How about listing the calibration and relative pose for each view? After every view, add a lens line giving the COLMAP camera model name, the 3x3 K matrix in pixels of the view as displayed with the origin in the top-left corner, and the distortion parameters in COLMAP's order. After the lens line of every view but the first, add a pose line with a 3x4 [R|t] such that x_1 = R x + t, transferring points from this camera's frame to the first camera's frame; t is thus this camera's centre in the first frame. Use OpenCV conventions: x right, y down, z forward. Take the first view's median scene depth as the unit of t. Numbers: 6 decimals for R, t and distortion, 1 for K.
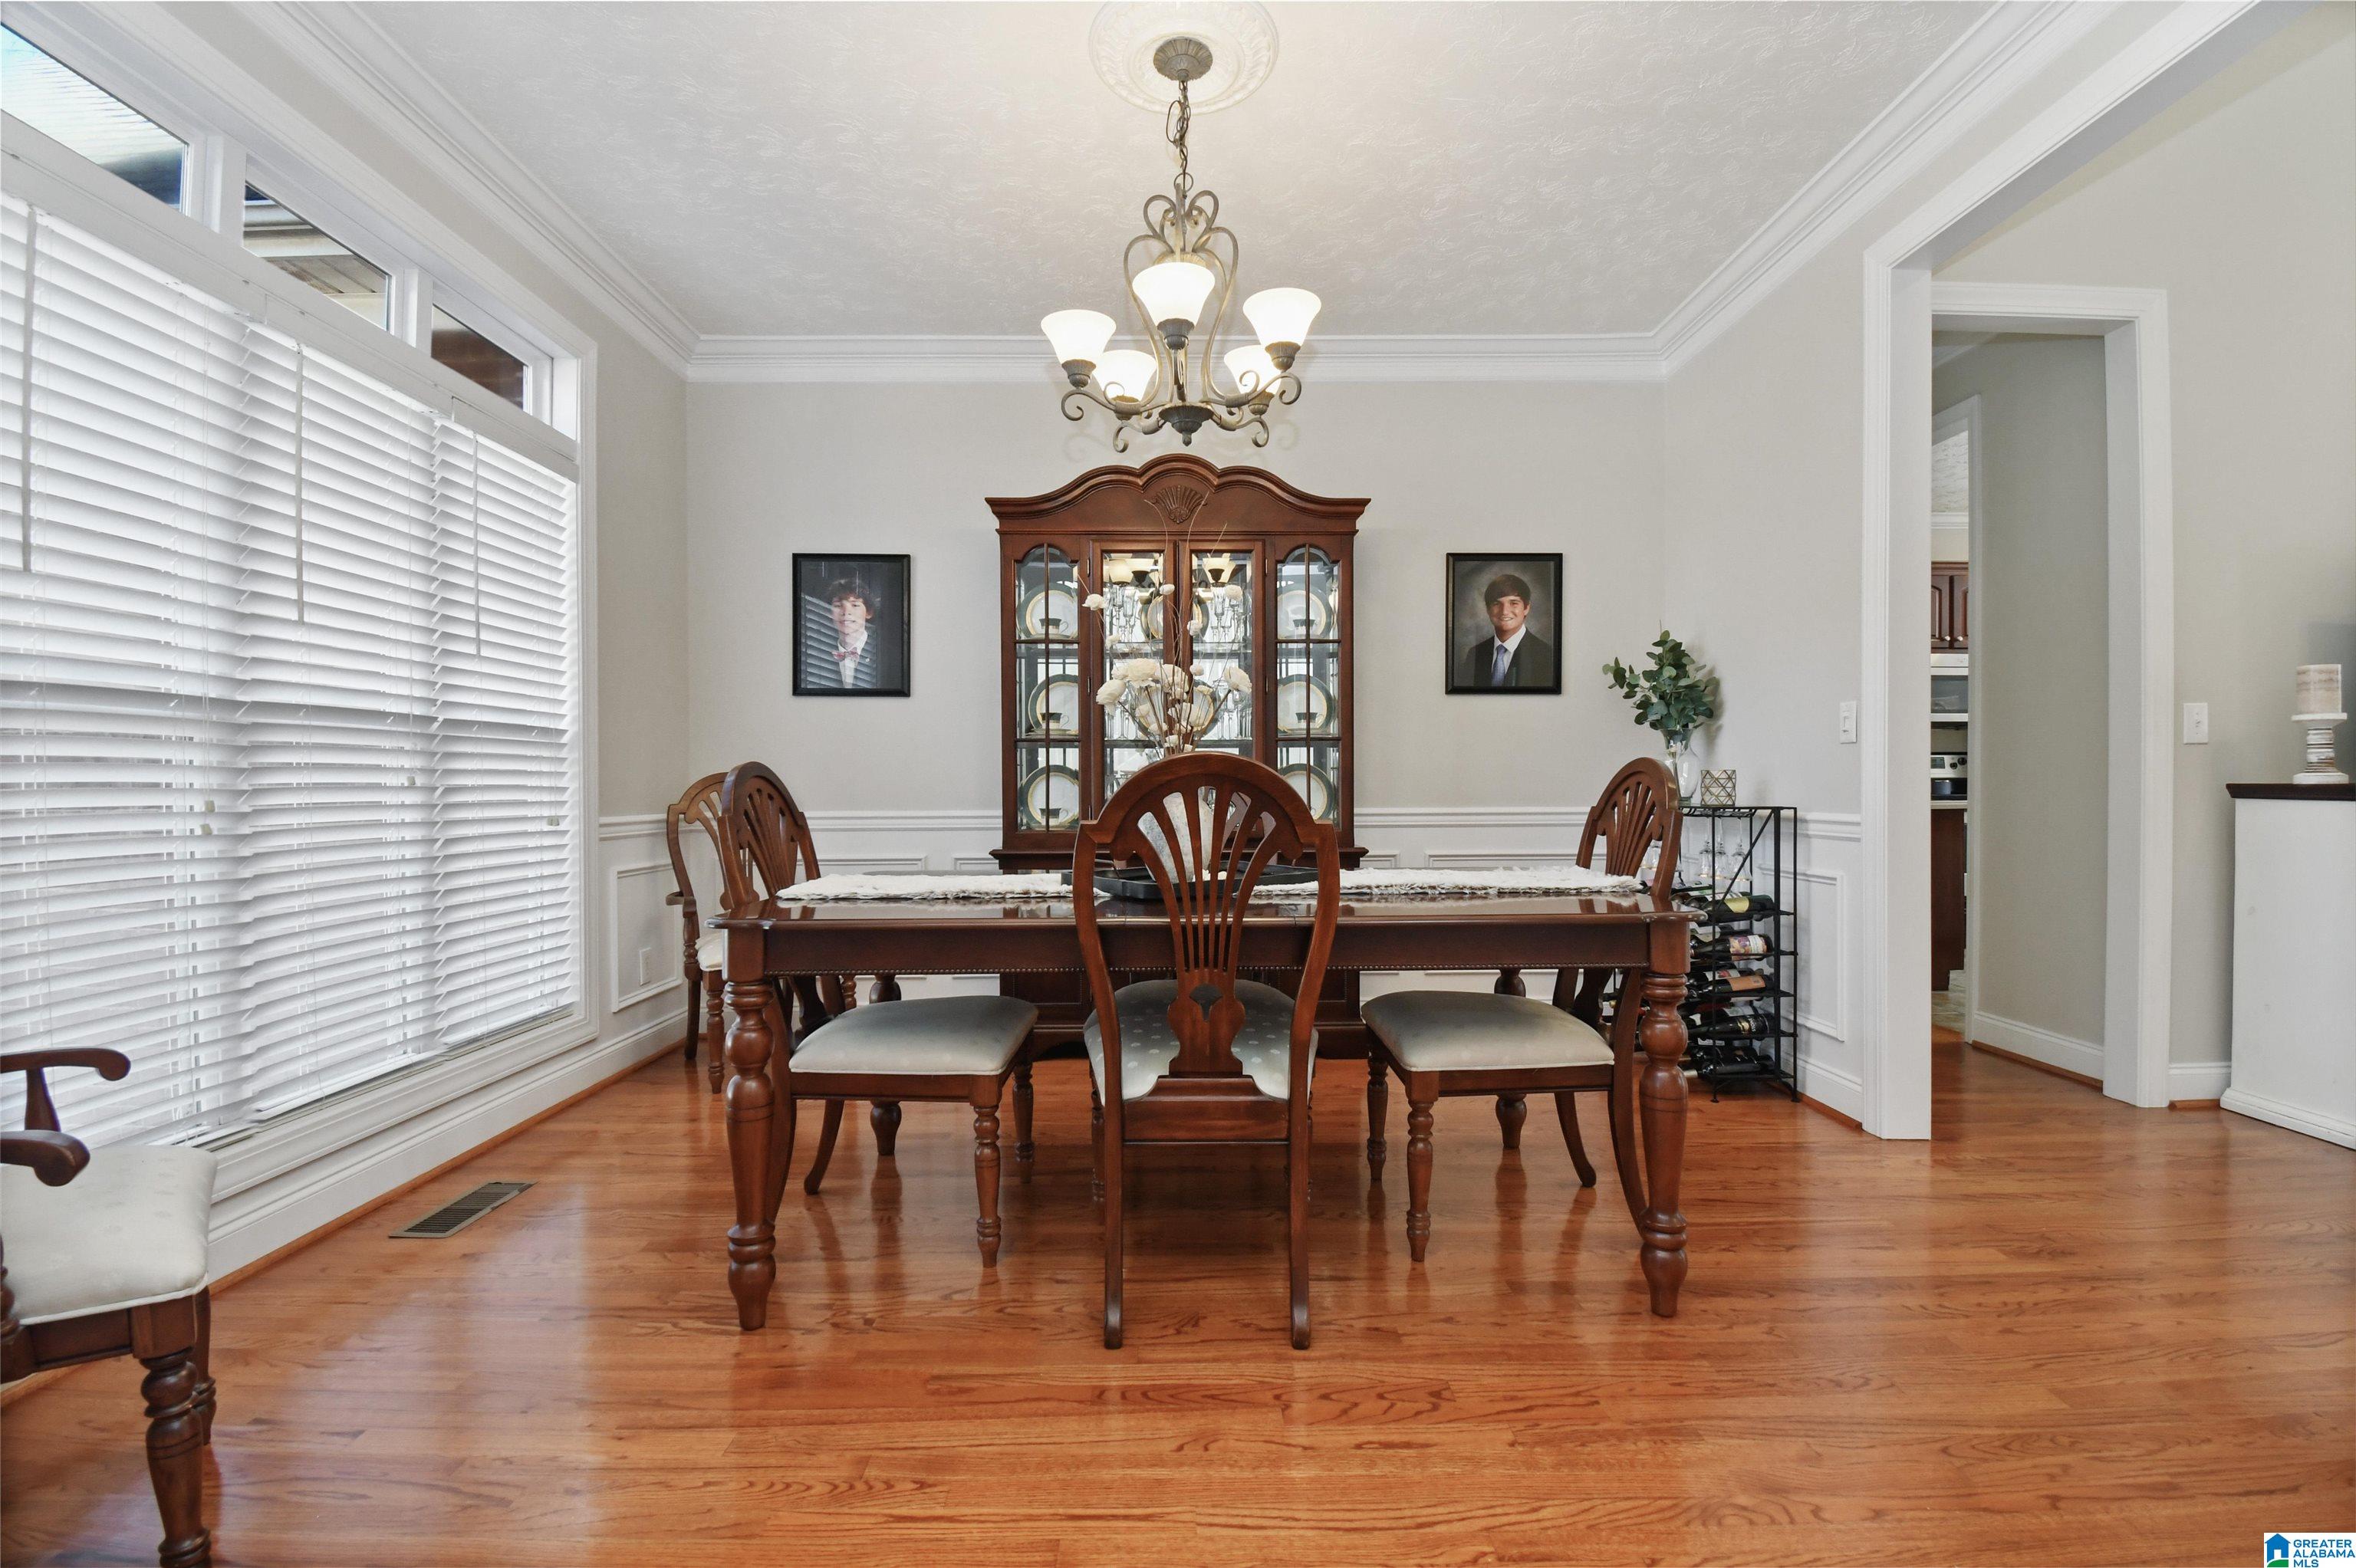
lens RADIAL K [[1067.0, 0, 1180.2], [0, 1067.0, 771.6], [0, 0, 1]] dist [-0.001298, -0.001163]
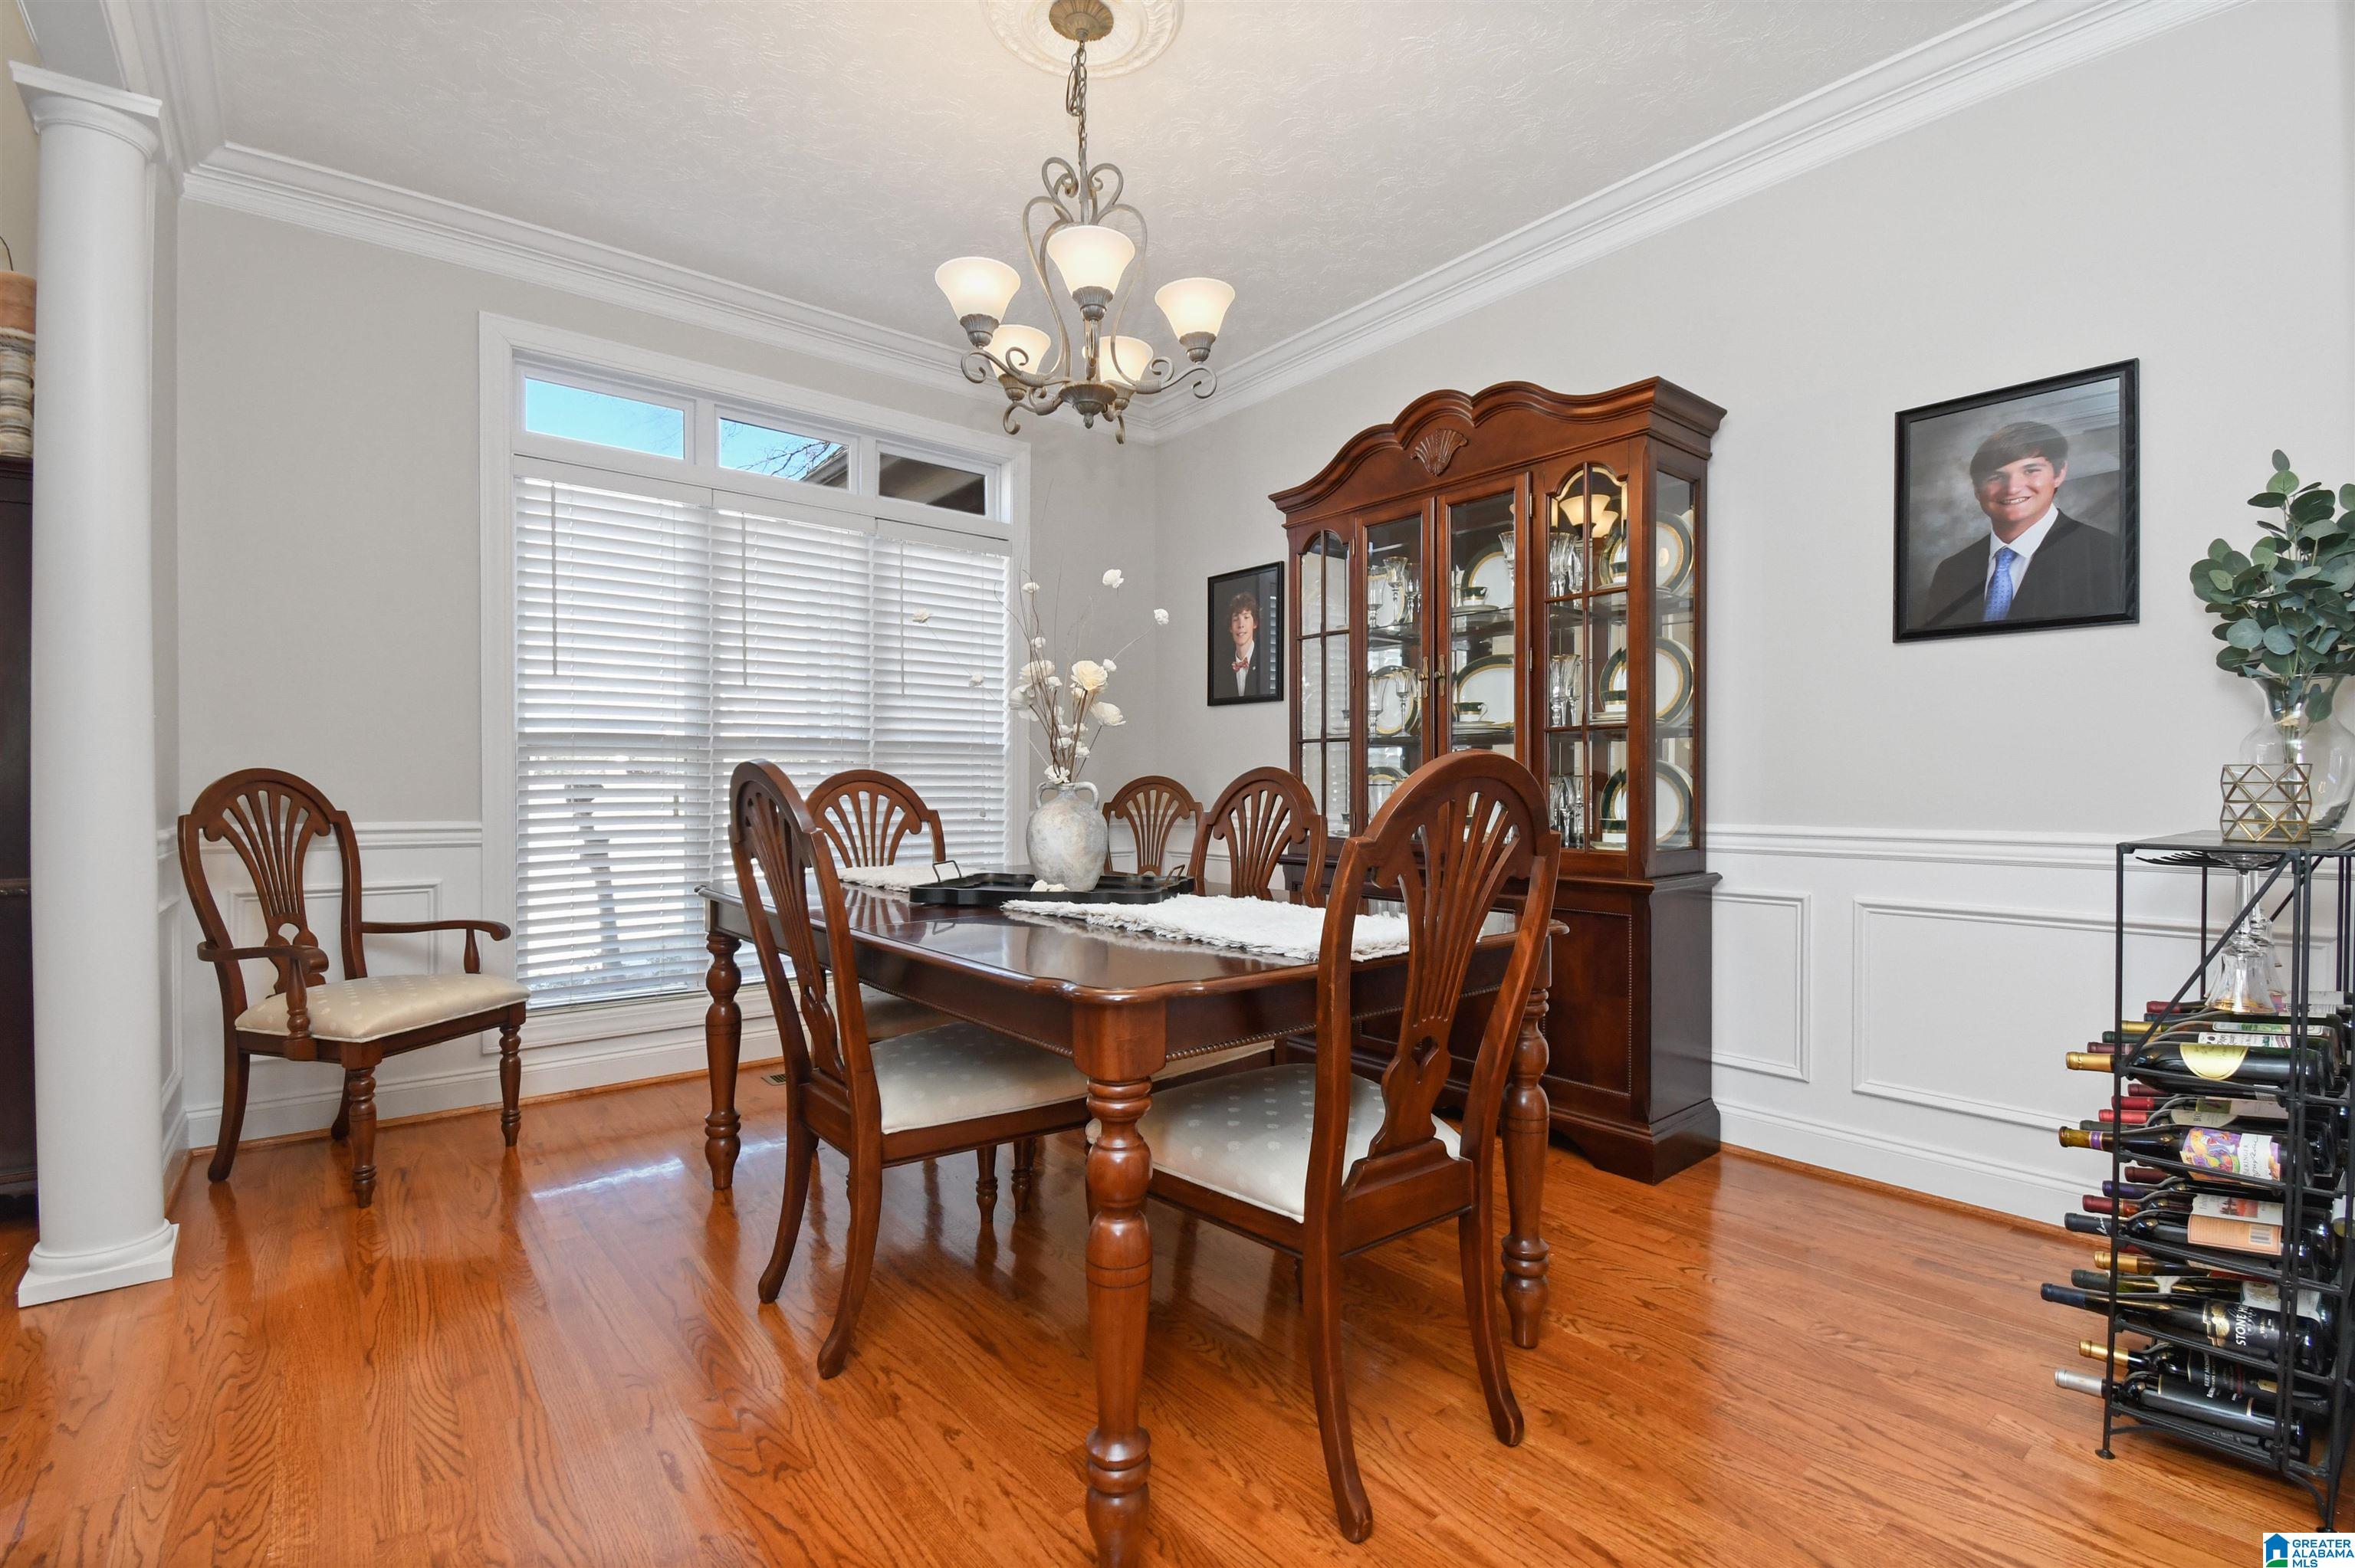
lens RADIAL K [[1055.9, 0, 1183.4], [0, 1055.9, 789.1], [0, 0, 1]] dist [0.010608, -0.000377]
pose [[0.618561, 0.006099, -0.785713, 0.523092], [0.008037, 0.999868, 0.014089, -0.000864], [0.785696, -0.015030, 0.618431, 0.326784]]
